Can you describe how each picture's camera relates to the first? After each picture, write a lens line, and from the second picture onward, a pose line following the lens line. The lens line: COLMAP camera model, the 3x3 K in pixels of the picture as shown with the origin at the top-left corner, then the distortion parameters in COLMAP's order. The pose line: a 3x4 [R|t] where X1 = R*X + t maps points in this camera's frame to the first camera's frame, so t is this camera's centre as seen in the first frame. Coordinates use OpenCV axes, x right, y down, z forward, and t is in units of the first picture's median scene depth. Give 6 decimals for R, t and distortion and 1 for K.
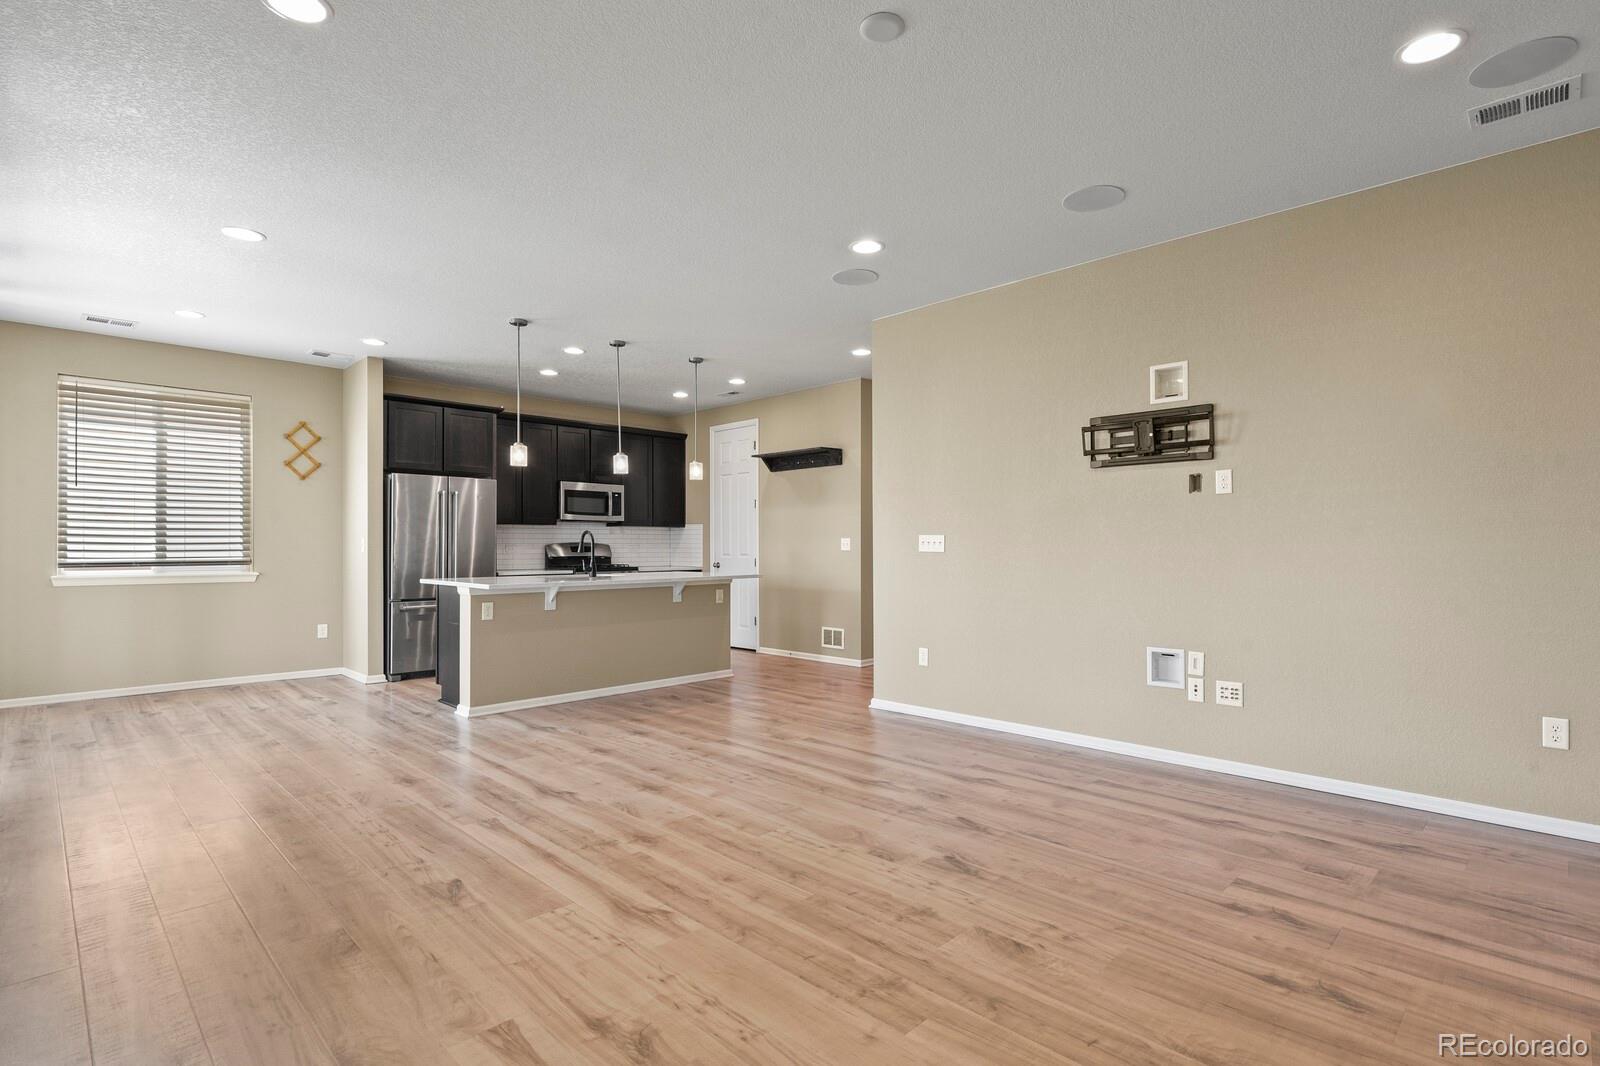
lens RADIAL K [[775.1, 0, 803.3], [0, 775.1, 540.0], [0, 0, 1]] dist [0.001701, -0.008225]
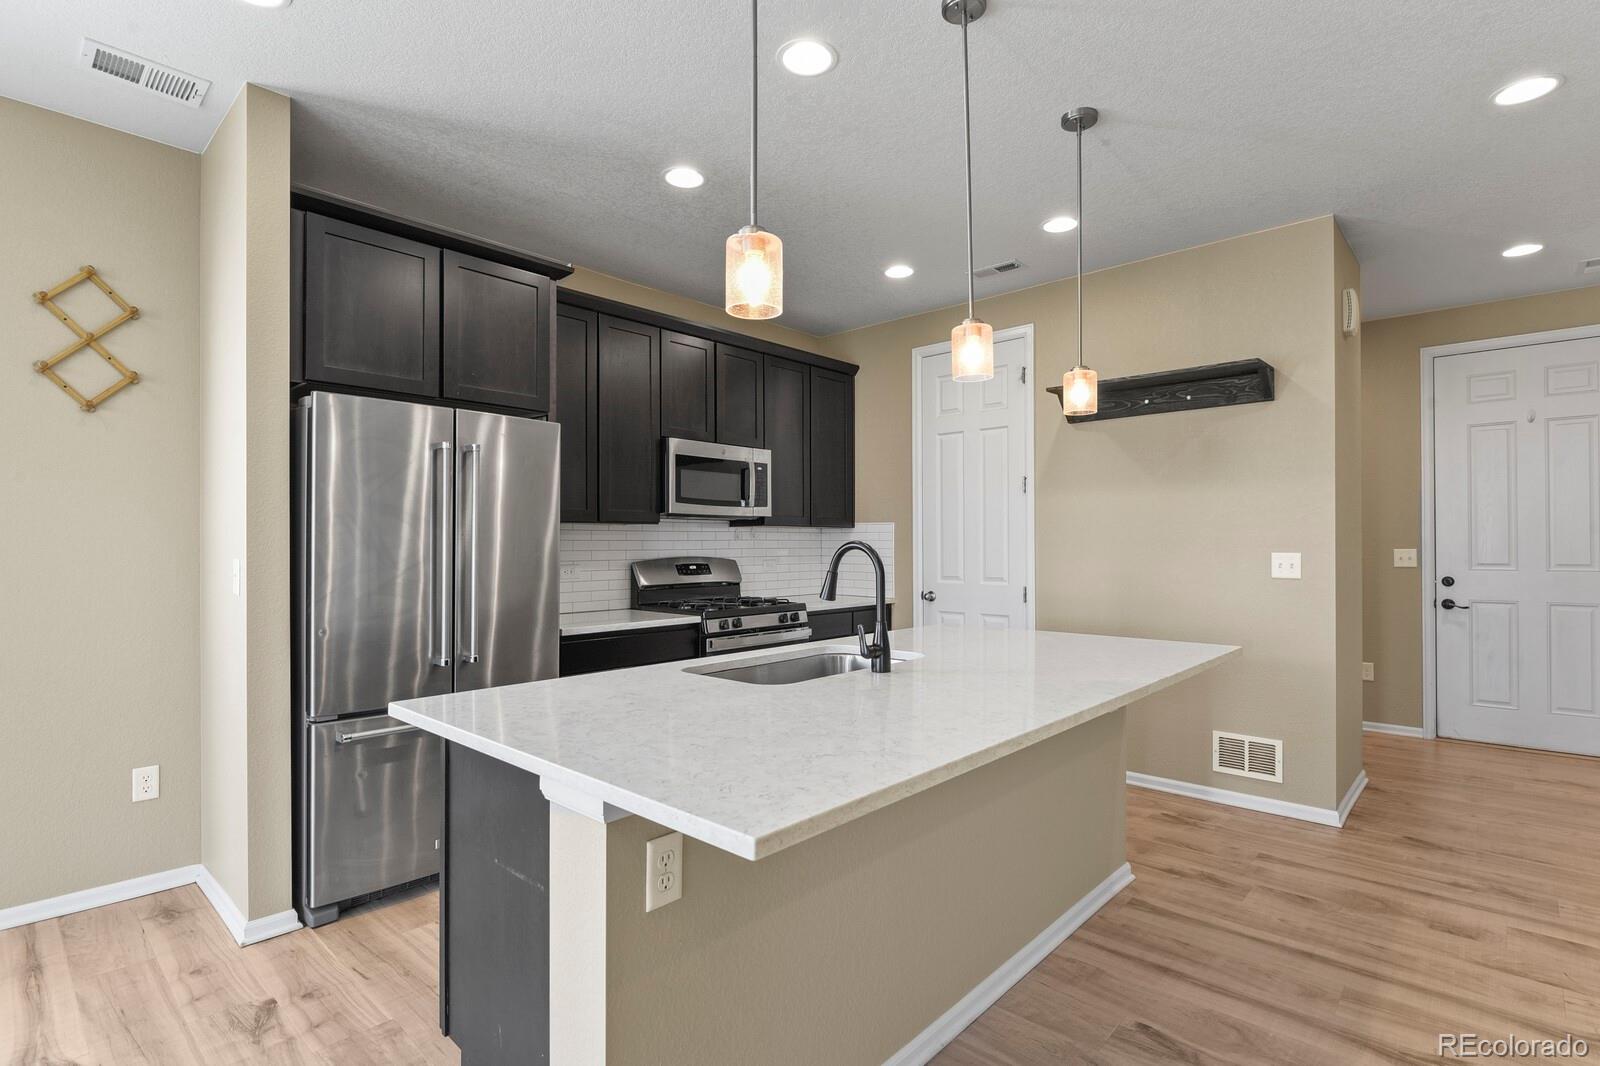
lens RADIAL K [[775.1, 0, 803.3], [0, 775.1, 540.0], [0, 0, 1]] dist [0.001701, -0.008225]
pose [[0.999312, 0.000324, 0.037098, -0.293512], [-0.000450, 0.999994, 0.003378, -0.013114], [-0.037097, -0.003393, 0.999306, 0.590751]]
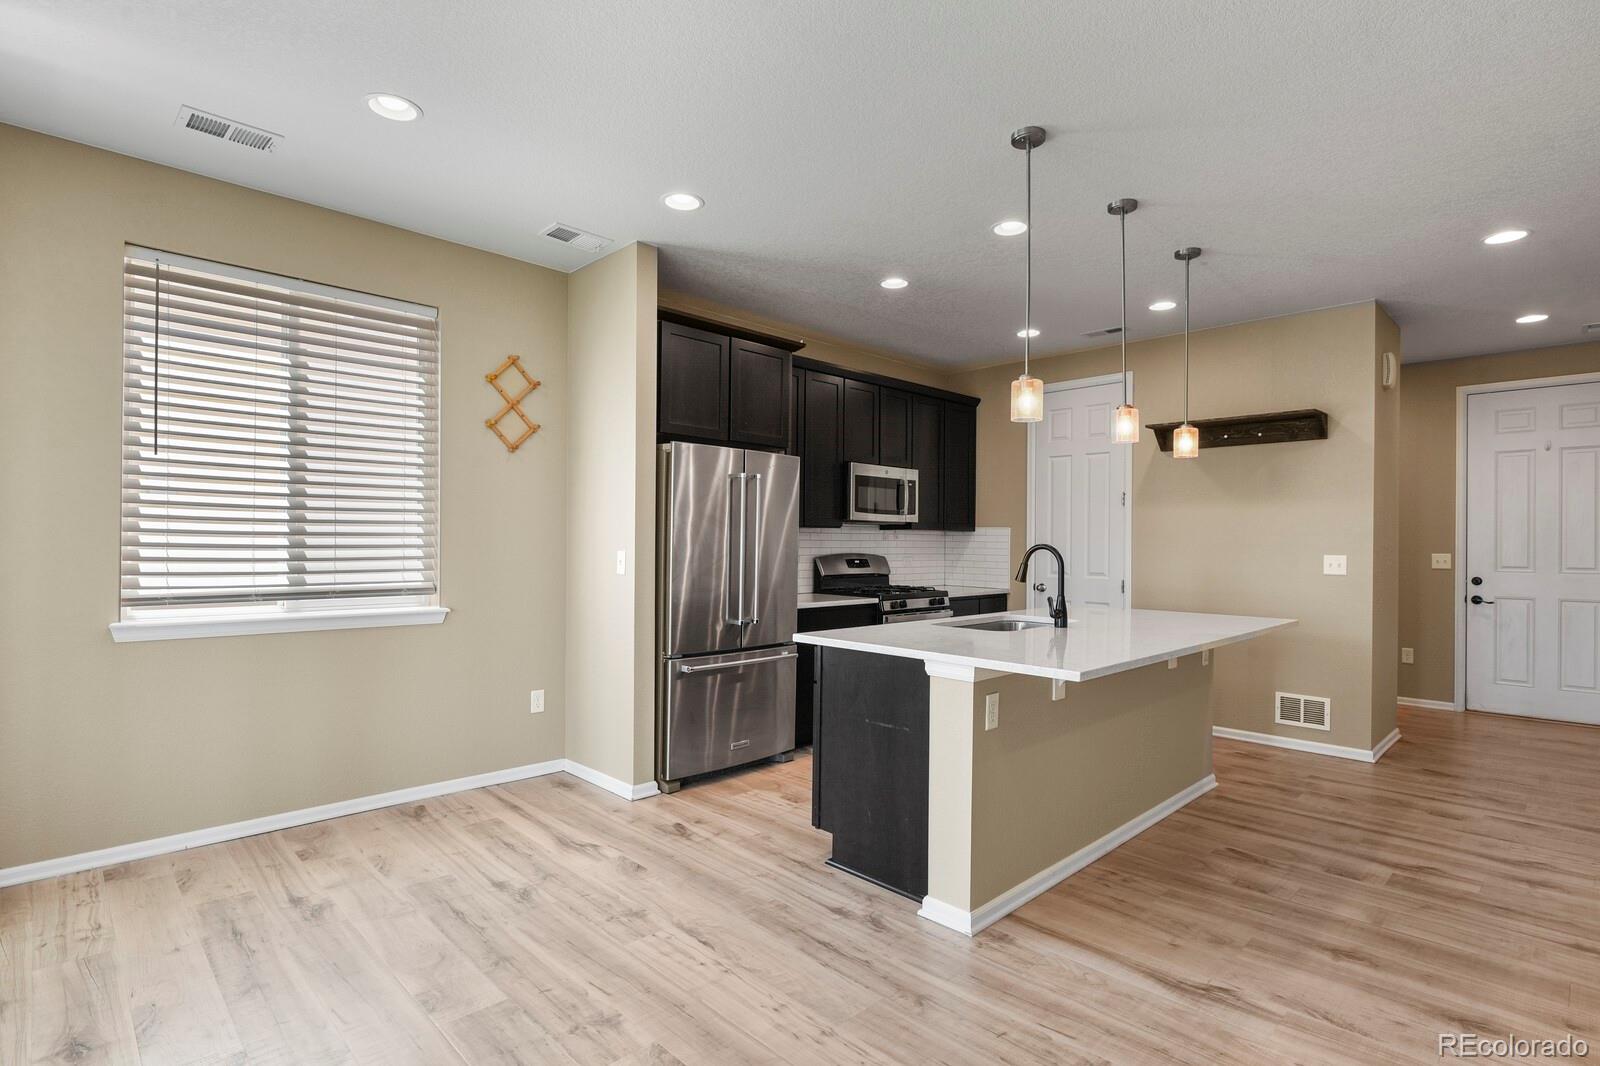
lens RADIAL K [[787.1, 0, 802.0], [0, 787.1, 541.7], [0, 0, 1]] dist [0.001595, -0.009332]
pose [[0.999804, 0.010780, -0.016612, -0.411828], [-0.010650, 0.999912, 0.007913, -0.015520], [0.016696, -0.007734, 0.999831, 0.392578]]
